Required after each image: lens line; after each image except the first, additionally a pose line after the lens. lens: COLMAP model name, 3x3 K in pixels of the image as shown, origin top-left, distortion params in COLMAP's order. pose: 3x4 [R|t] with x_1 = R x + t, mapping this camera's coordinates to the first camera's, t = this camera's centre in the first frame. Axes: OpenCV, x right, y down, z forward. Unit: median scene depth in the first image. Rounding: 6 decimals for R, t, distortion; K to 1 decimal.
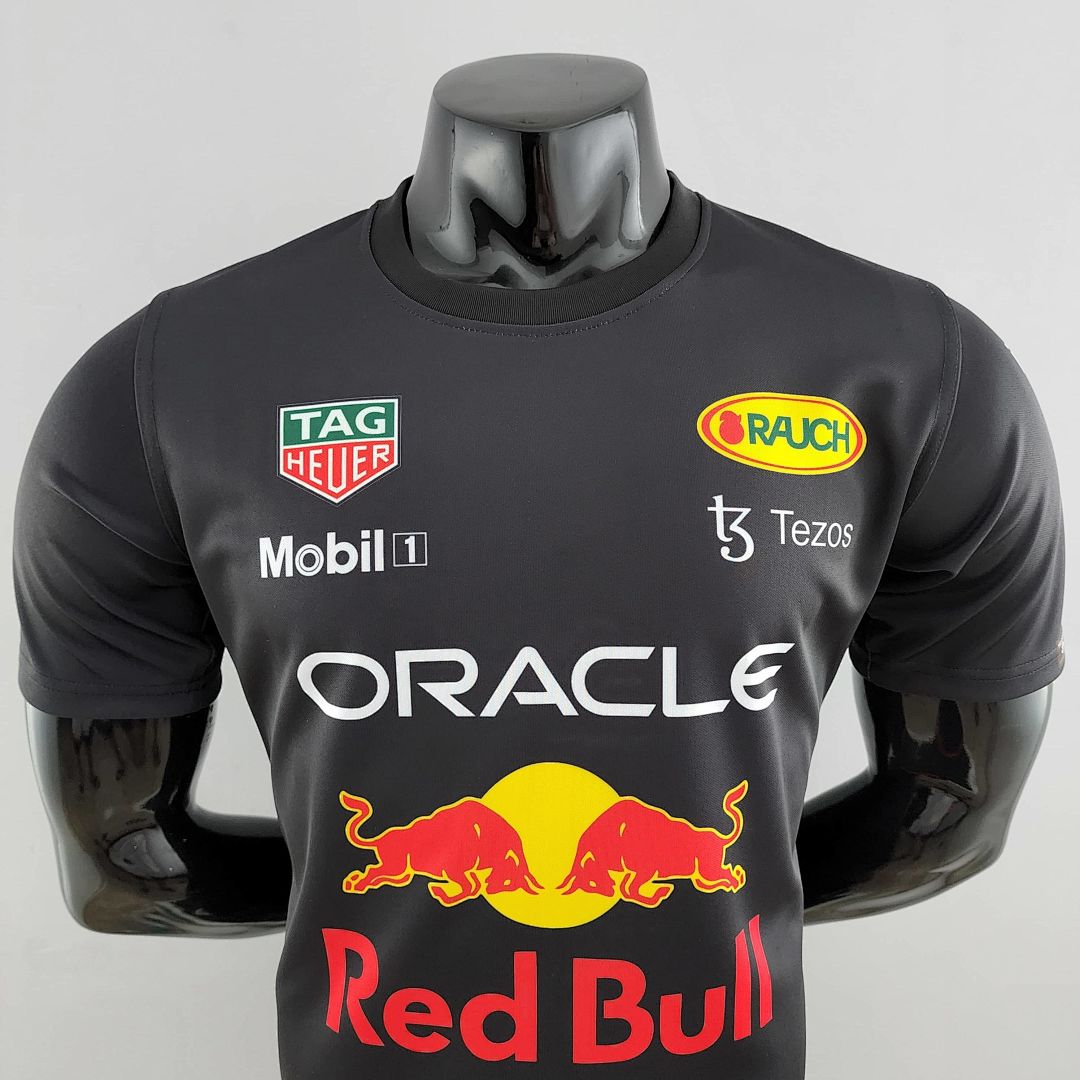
lens RADIAL K [[1018.6, 0, 536.0], [0, 1018.6, 524.0], [0, 0, 1]] dist [0.147320, -0.451101]
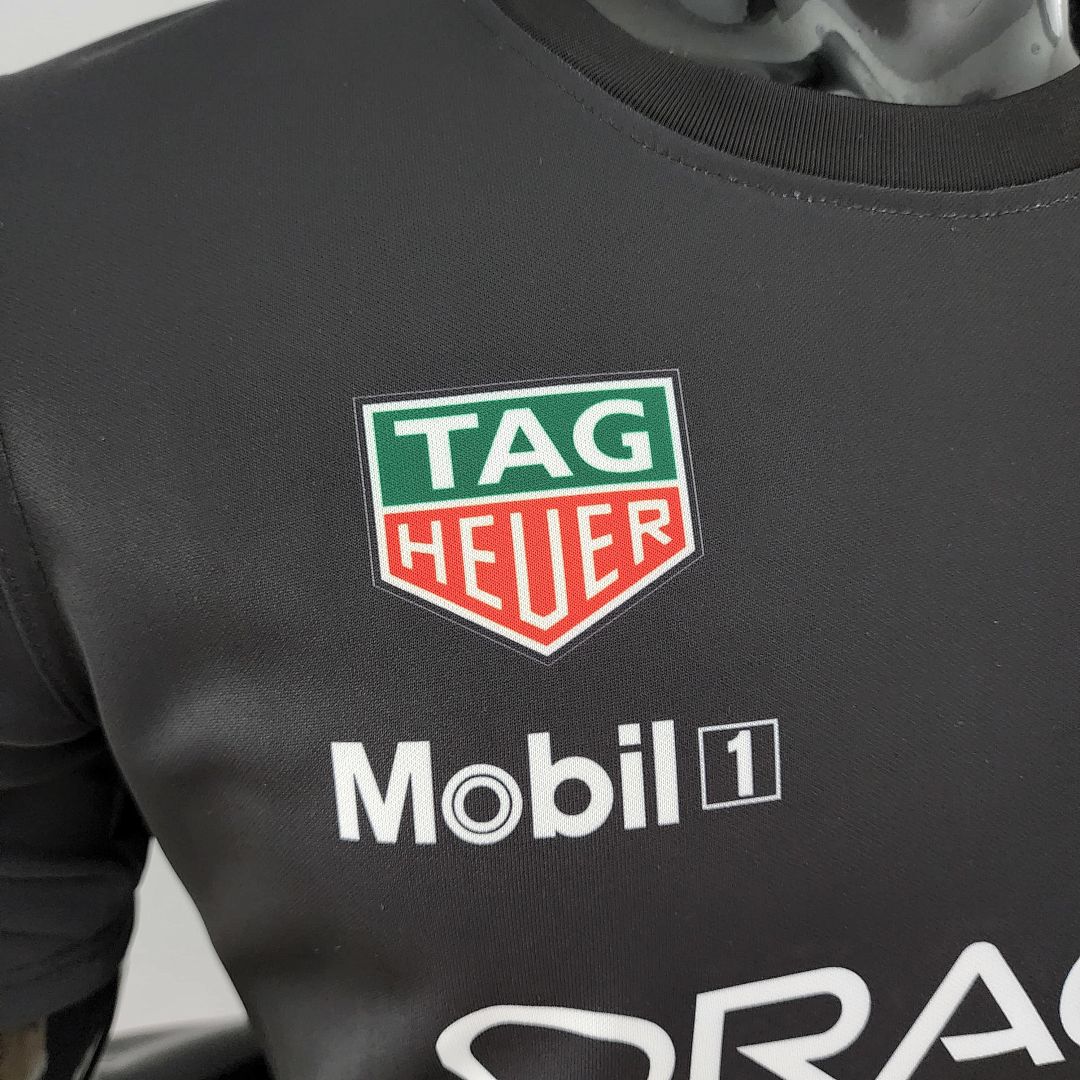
lens RADIAL K [[1011.1, 0, 540.4], [0, 1011.1, 507.2], [0, 0, 1]] dist [0.075353, -0.120119]
pose [[0.975419, -0.049411, 0.214748, -0.273617], [0.021379, 0.991159, 0.130944, -0.125866], [-0.219320, -0.123134, 0.967852, 0.624759]]
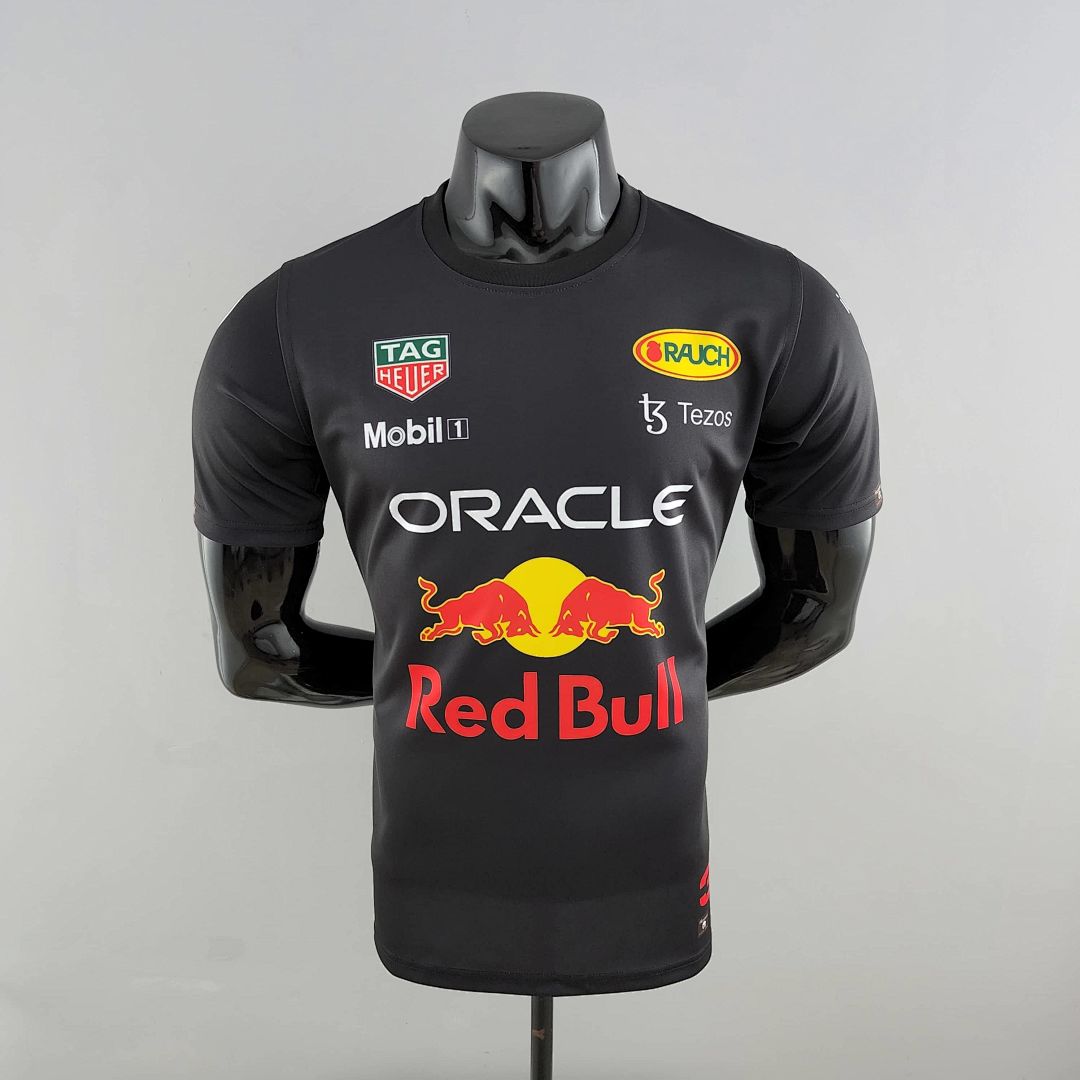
lens RADIAL K [[1007.6, 0, 531.9], [0, 1007.6, 538.5], [0, 0, 1]] dist [0.138388, -0.282787]
pose [[0.999915, -0.011057, 0.006840, -0.017054], [0.010416, 0.996100, 0.087614, 0.057871], [-0.007782, -0.087536, 0.996131, -0.618724]]
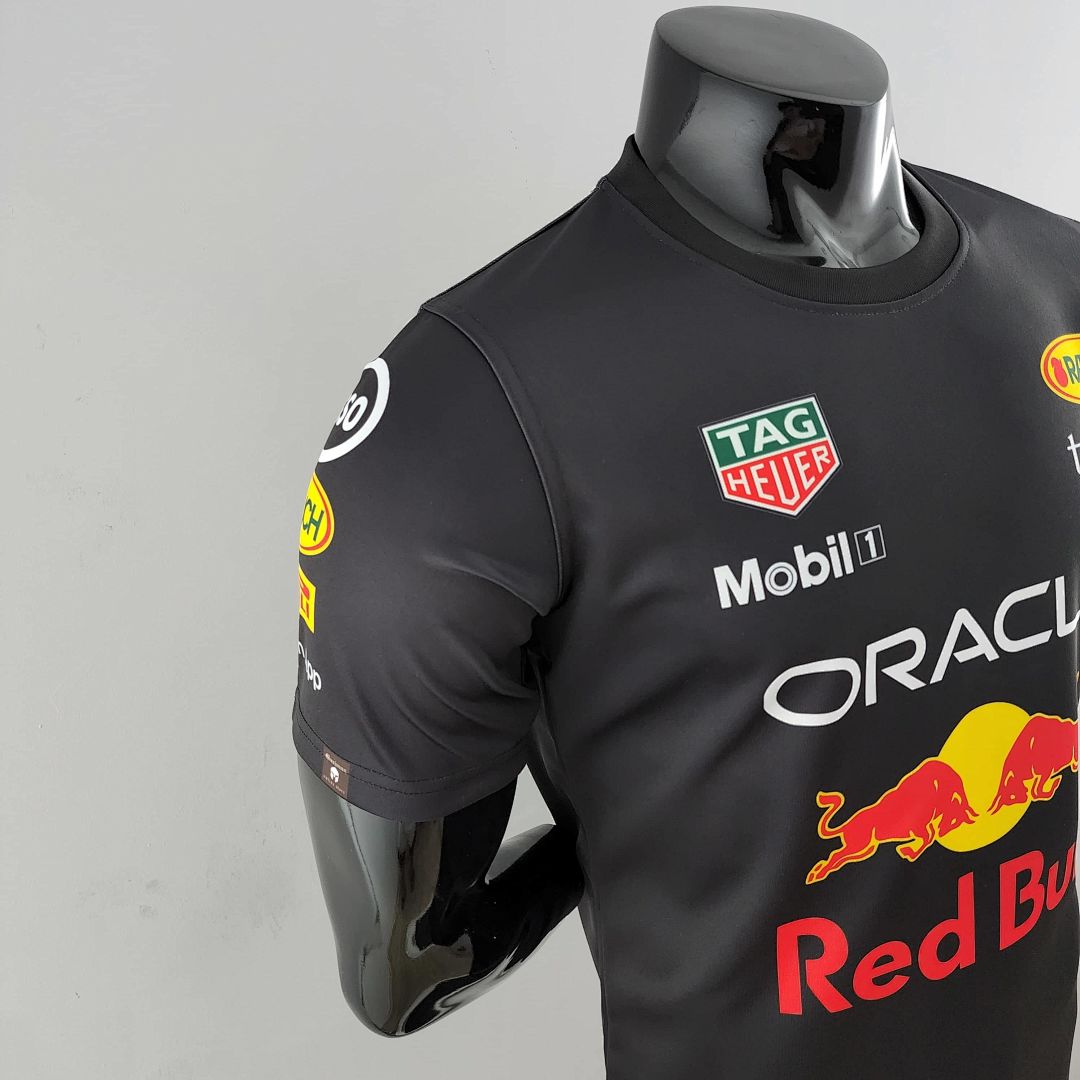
lens RADIAL K [[1007.6, 0, 531.9], [0, 1007.6, 538.5], [0, 0, 1]] dist [0.138388, -0.282787]
pose [[0.883704, -0.223896, 0.411021, -0.804668], [0.177957, 0.972939, 0.147380, -0.182750], [-0.432896, -0.057096, 0.899634, 0.237623]]
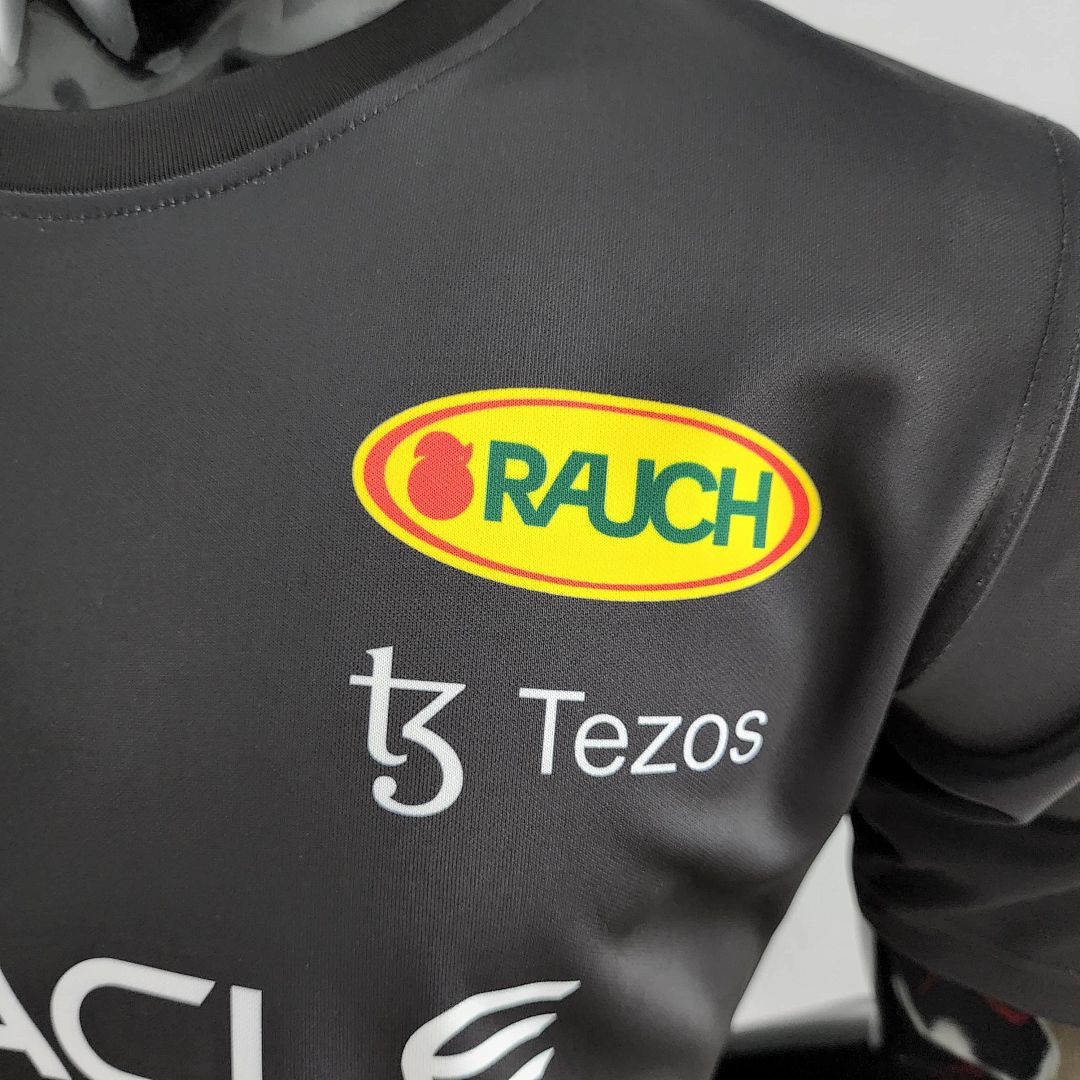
lens RADIAL K [[1028.8, 0, 554.1], [0, 1028.8, 541.4], [0, 0, 1]] dist [0.148987, -0.419188]
pose [[0.983713, 0.088153, -0.156643, 0.296954], [-0.068168, 0.989341, 0.128673, -0.122743], [0.166316, -0.115899, 0.979238, 0.605132]]
